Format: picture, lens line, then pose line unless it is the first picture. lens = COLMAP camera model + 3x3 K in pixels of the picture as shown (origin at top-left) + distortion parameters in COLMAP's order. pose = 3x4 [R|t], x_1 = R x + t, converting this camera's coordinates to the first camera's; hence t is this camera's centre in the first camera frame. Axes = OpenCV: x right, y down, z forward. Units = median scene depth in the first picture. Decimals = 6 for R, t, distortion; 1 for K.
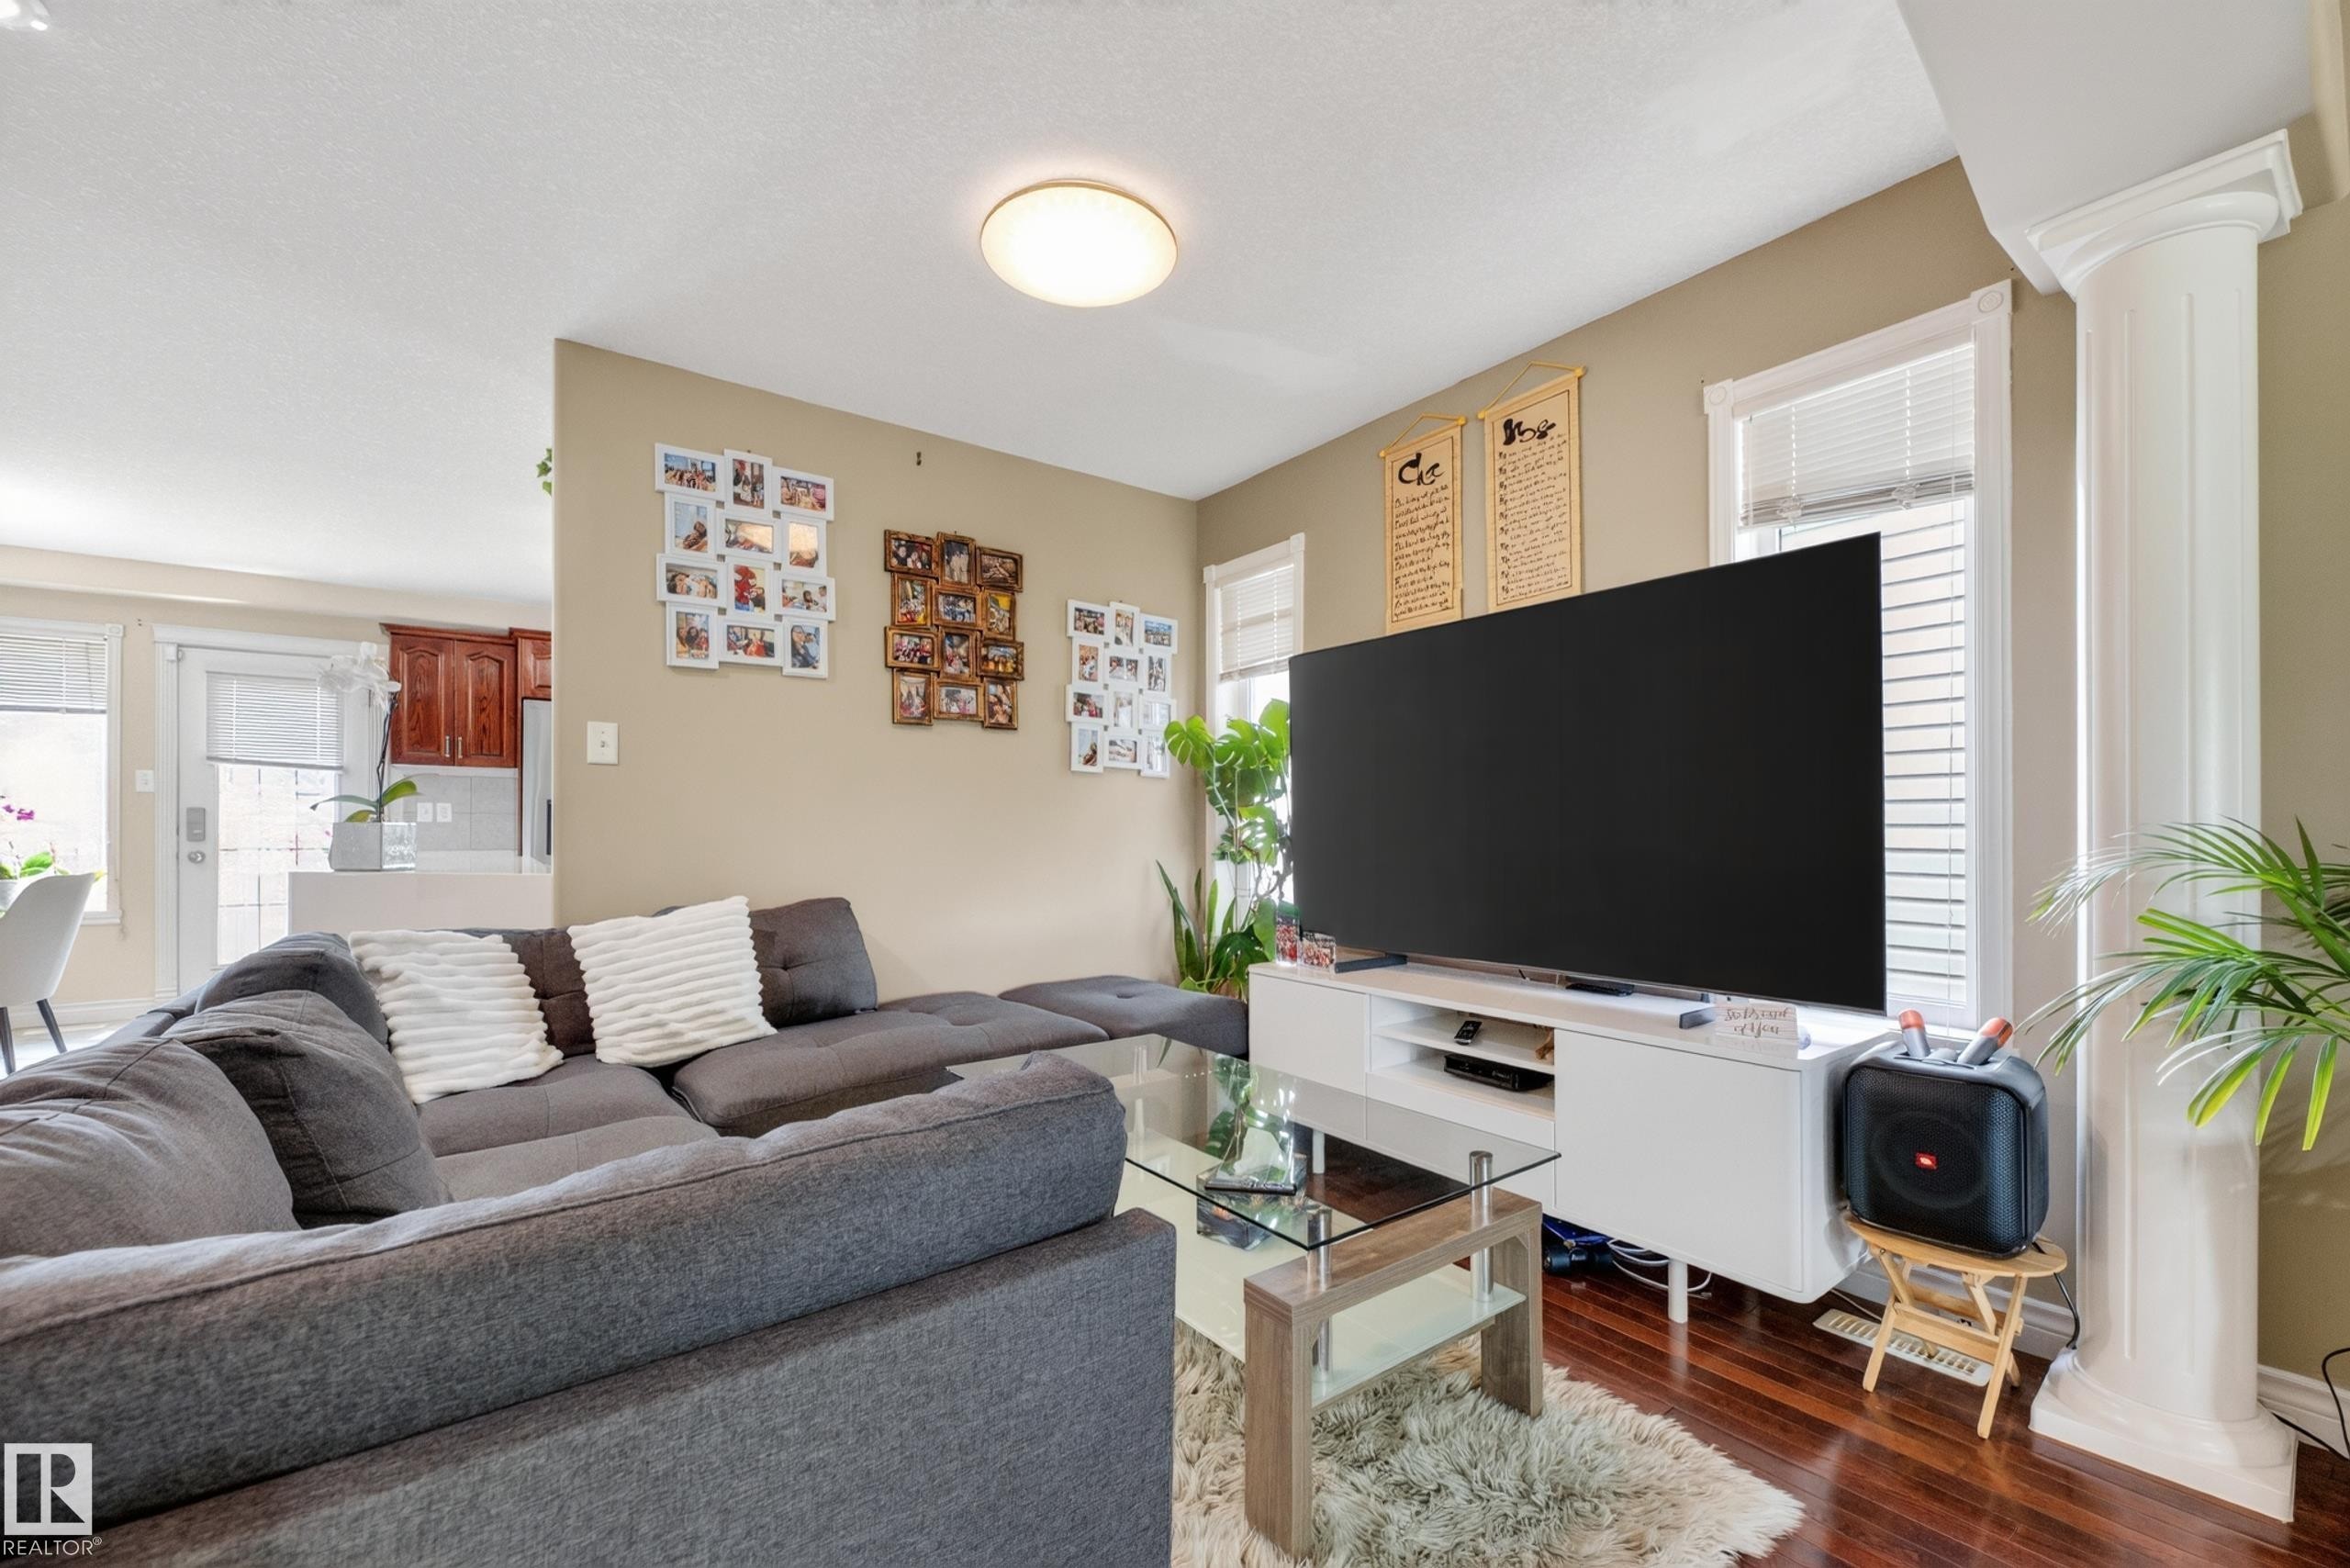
lens RADIAL K [[955.5, 0, 1182.0], [0, 955.5, 825.2], [0, 0, 1]] dist [-0.002744, -0.000490]
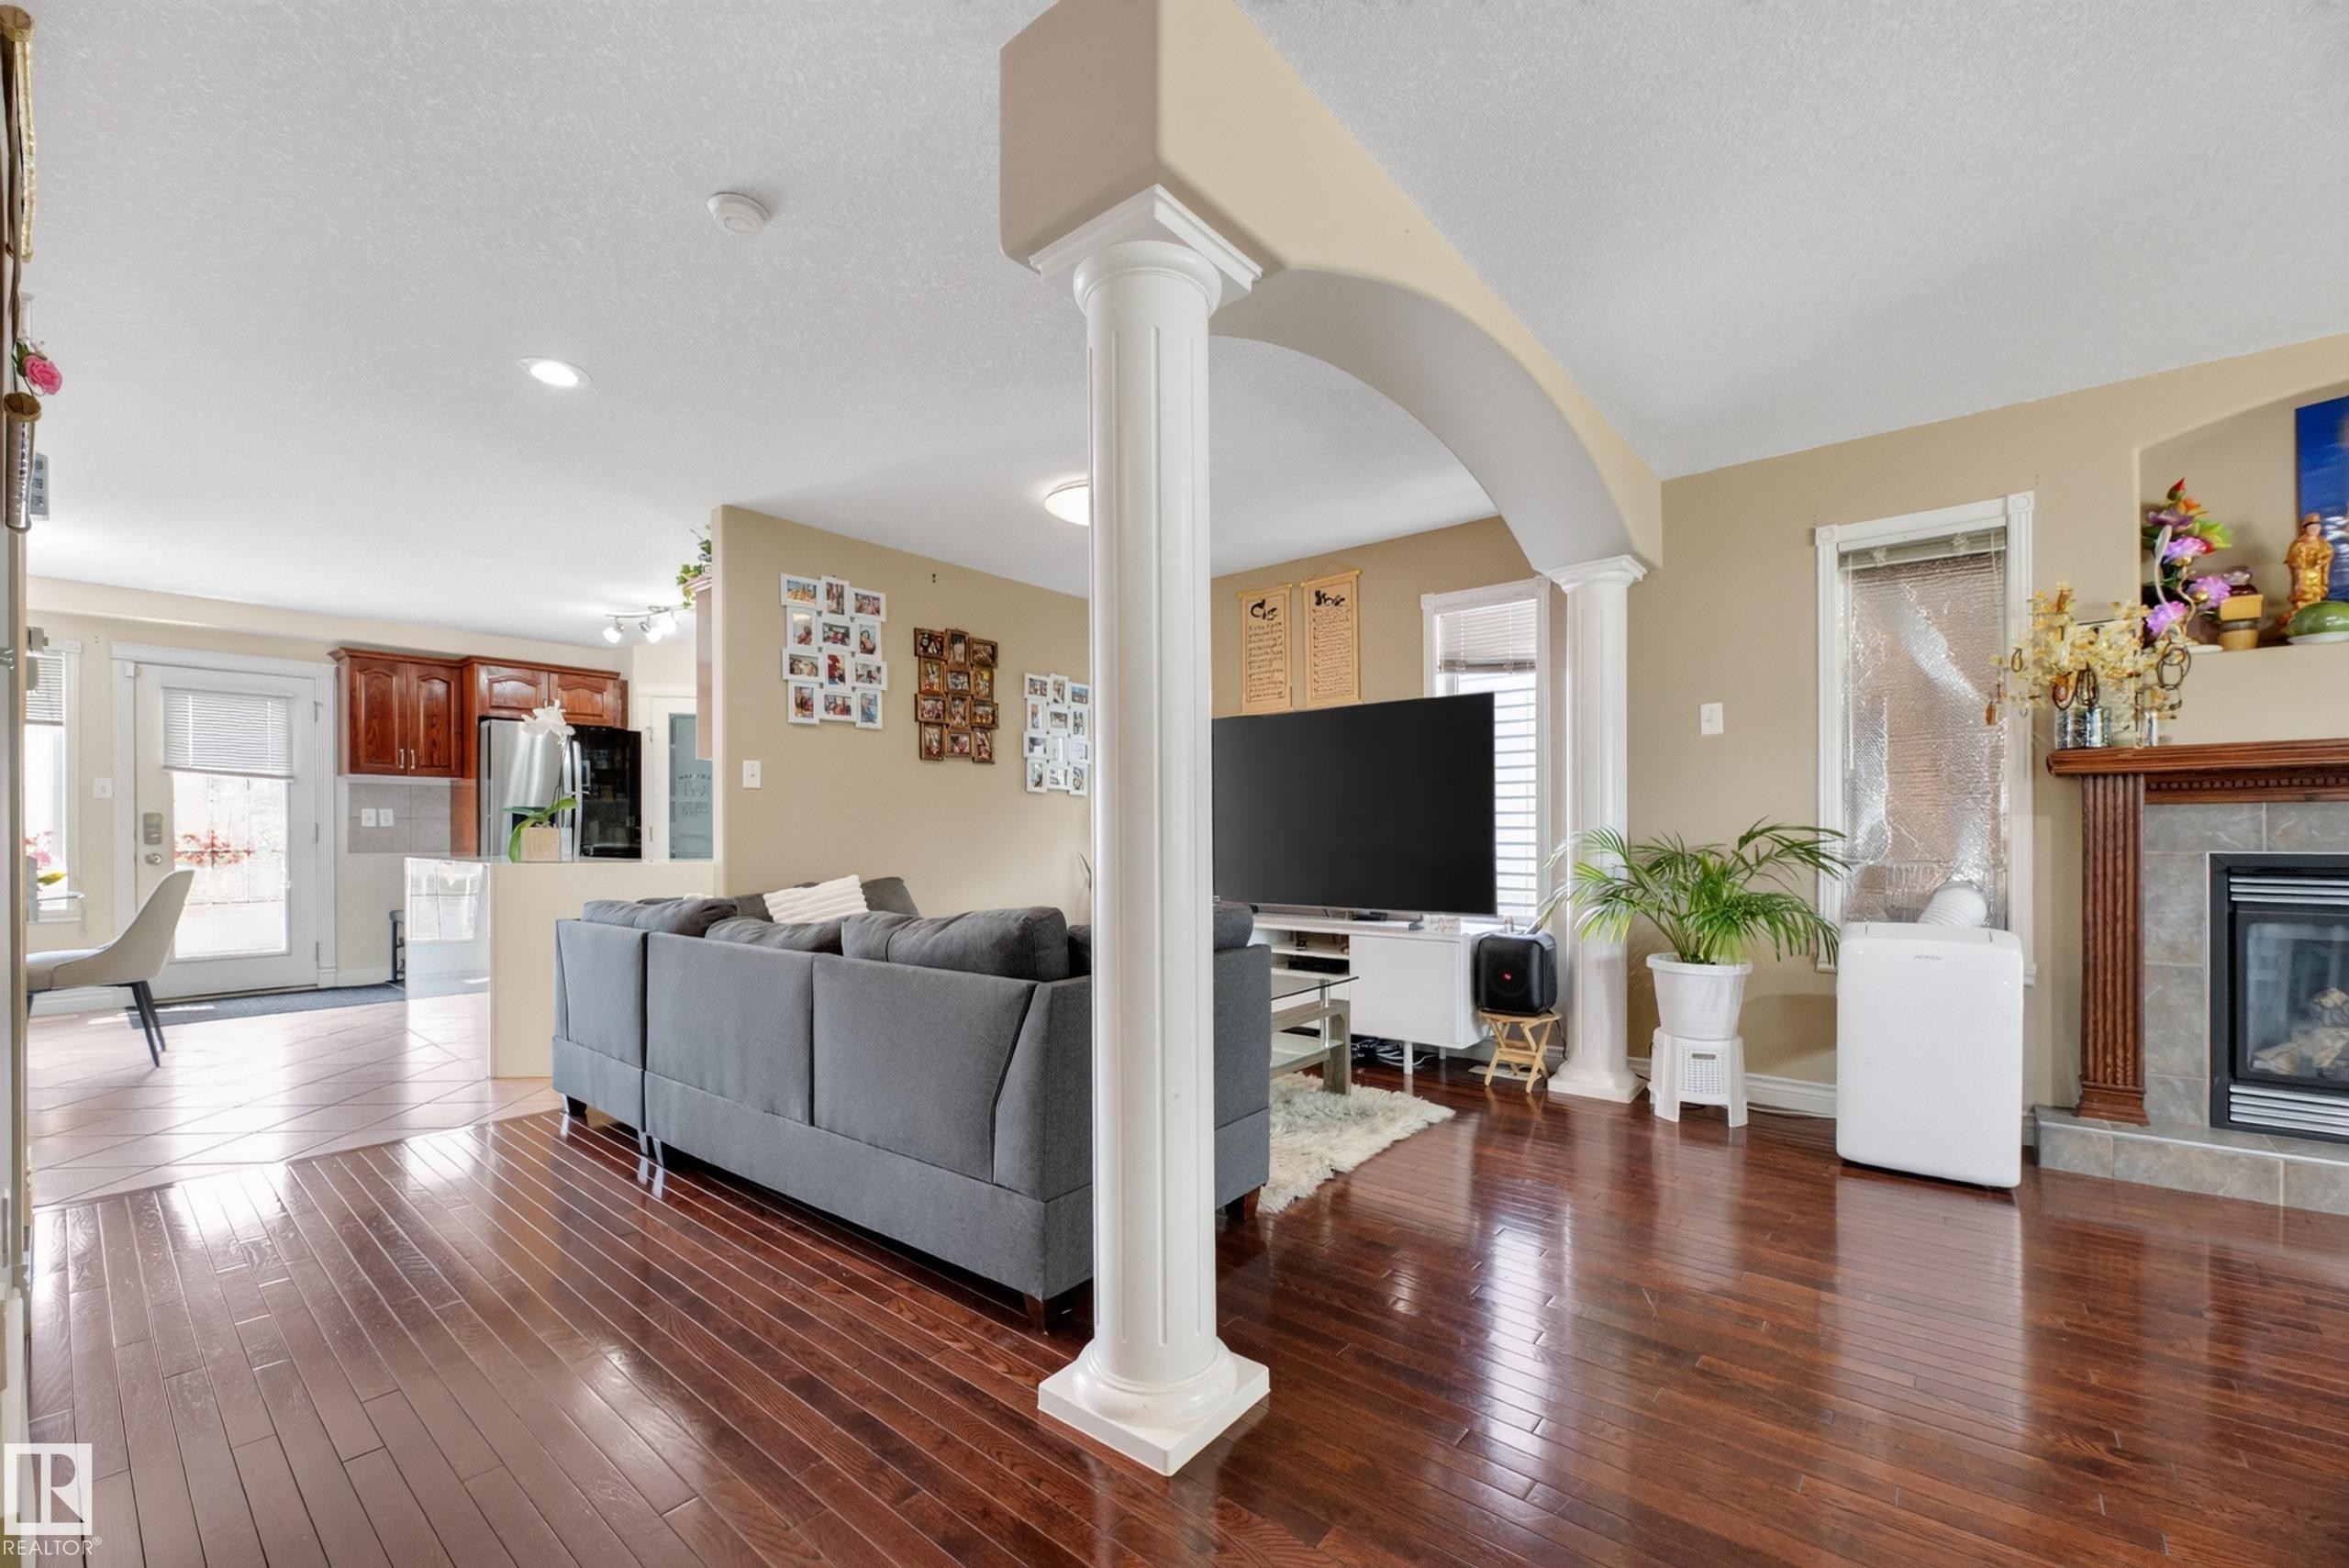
lens RADIAL K [[952.3, 0, 1183.2], [0, 952.3, 830.2], [0, 0, 1]] dist [-0.007484, -0.000535]
pose [[0.971184, -0.002232, 0.238320, -0.258897], [0.001356, 0.999992, 0.003840, -0.002988], [-0.238327, -0.003406, 0.971179, -0.517059]]
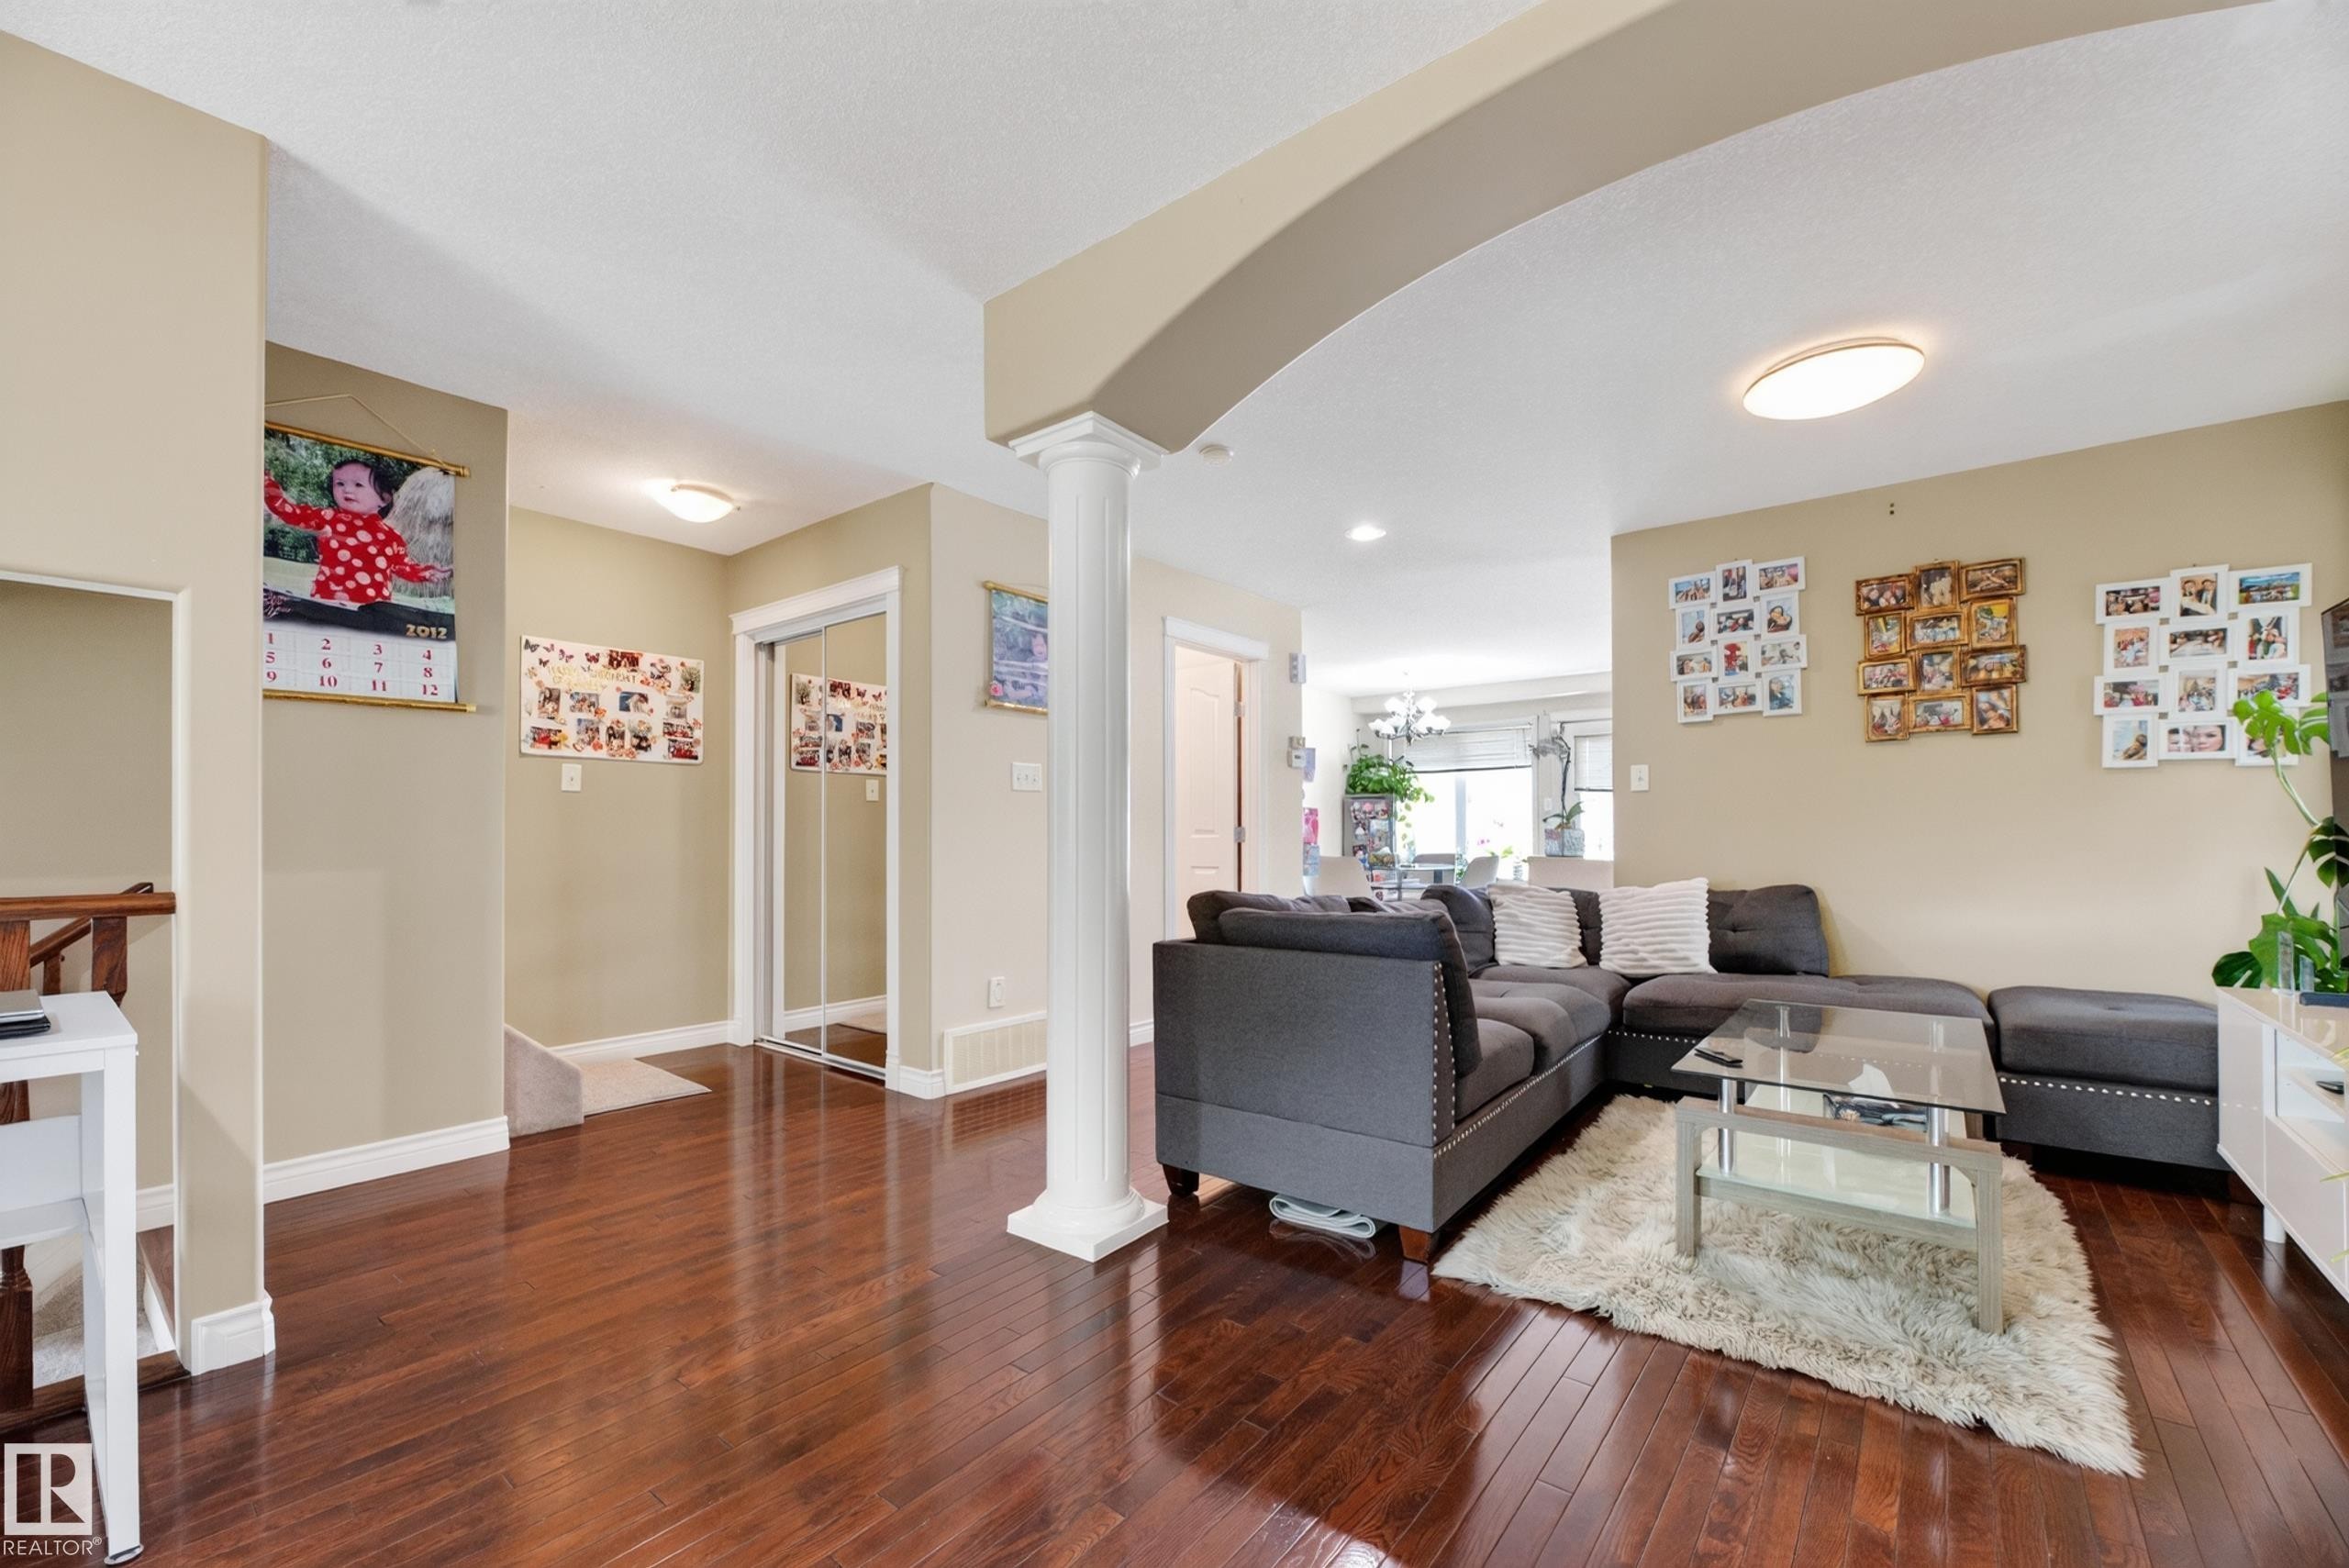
lens RADIAL K [[955.0, 0, 1181.5], [0, 955.0, 825.2], [0, 0, 1]] dist [-0.002744, -0.000490]
pose [[0.245771, -0.011519, -0.969259, 0.632535], [0.007868, 0.999920, -0.009889, 0.001461], [0.969296, -0.005196, 0.245842, -0.113404]]
